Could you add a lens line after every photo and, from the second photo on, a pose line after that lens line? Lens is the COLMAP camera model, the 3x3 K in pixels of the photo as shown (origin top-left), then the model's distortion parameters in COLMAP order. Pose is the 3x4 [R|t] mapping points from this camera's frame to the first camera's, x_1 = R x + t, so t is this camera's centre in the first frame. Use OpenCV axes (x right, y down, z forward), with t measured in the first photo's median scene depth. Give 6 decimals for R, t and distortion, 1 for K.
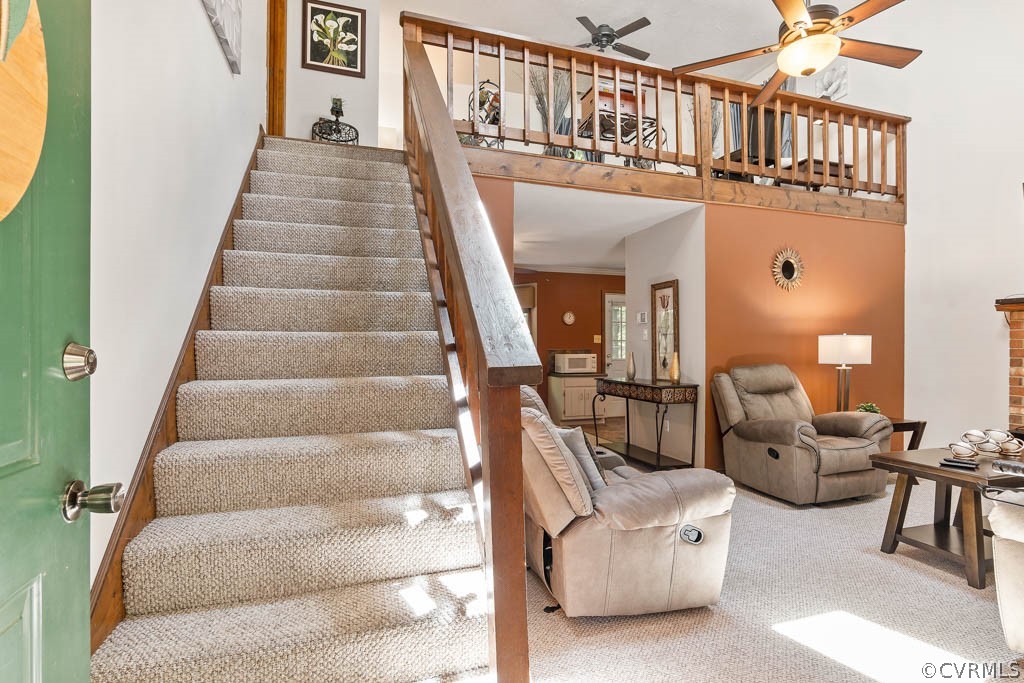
lens RADIAL K [[496.6, 0, 497.5], [0, 496.6, 352.8], [0, 0, 1]] dist [-0.015378, 0.001682]
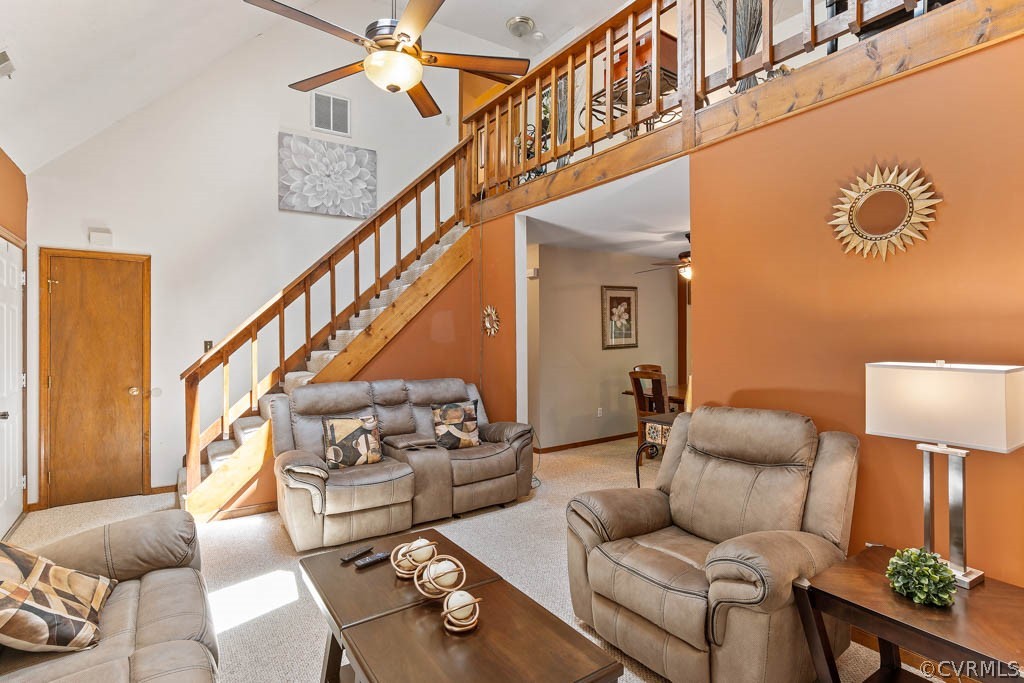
lens RADIAL K [[510.8, 0, 509.5], [0, 510.8, 334.3], [0, 0, 1]] dist [-0.005178, 0.003846]
pose [[0.283557, -0.002565, -0.958952, 0.953370], [0.002760, 0.999994, -0.001859, -0.056524], [0.958951, -0.002120, 0.283563, 0.545798]]
